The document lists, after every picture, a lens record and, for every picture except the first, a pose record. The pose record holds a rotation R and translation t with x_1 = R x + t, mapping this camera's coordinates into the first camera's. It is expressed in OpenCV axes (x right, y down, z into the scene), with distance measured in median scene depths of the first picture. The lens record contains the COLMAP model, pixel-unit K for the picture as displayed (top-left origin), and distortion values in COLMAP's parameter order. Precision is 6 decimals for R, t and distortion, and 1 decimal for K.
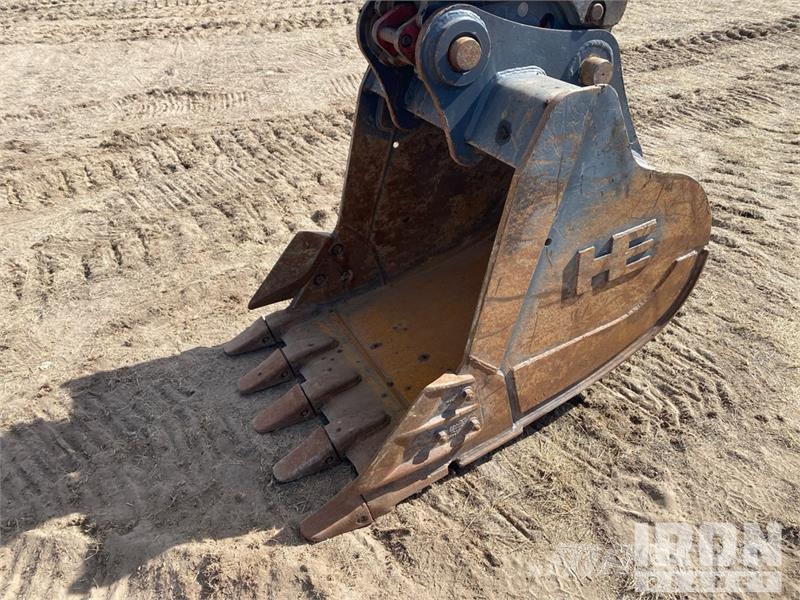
lens RADIAL K [[604.4, 0, 404.7], [0, 604.4, 288.3], [0, 0, 1]] dist [0.008083, -0.010286]
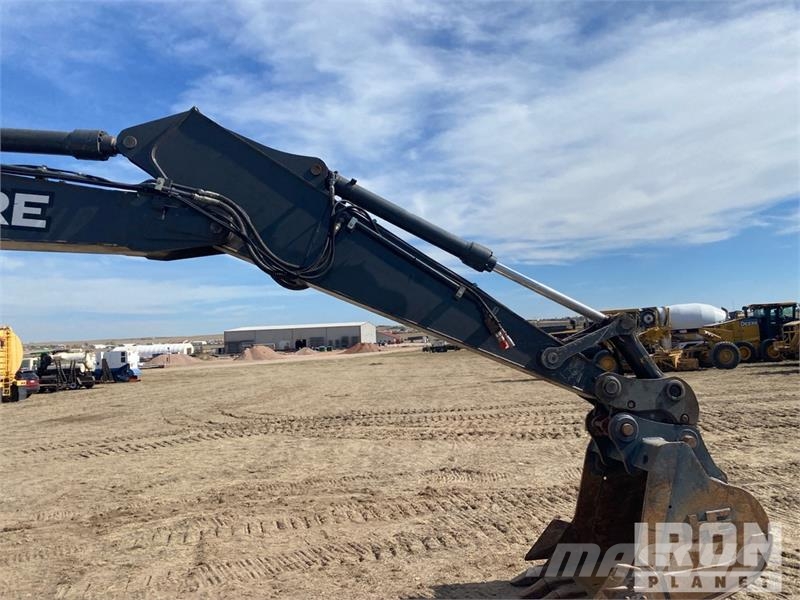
lens RADIAL K [[604.4, 0, 404.7], [0, 604.4, 288.3], [0, 0, 1]] dist [0.008083, -0.010286]
pose [[0.937856, -0.035536, -0.345200, 0.039999], [-0.185025, 0.790352, -0.584046, 0.288148], [0.293584, 0.611622, 0.734661, -0.547856]]
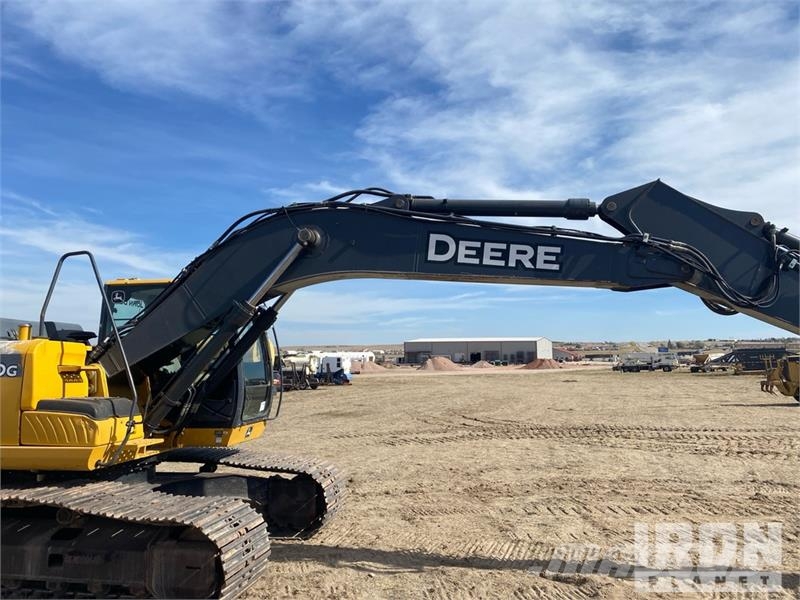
lens RADIAL K [[604.4, 0, 404.7], [0, 604.4, 288.3], [0, 0, 1]] dist [0.008083, -0.010286]
pose [[0.806375, -0.037785, -0.590196, -0.257774], [-0.348778, 0.775556, -0.526182, 0.591435], [0.477611, 0.630147, 0.612211, -0.988425]]
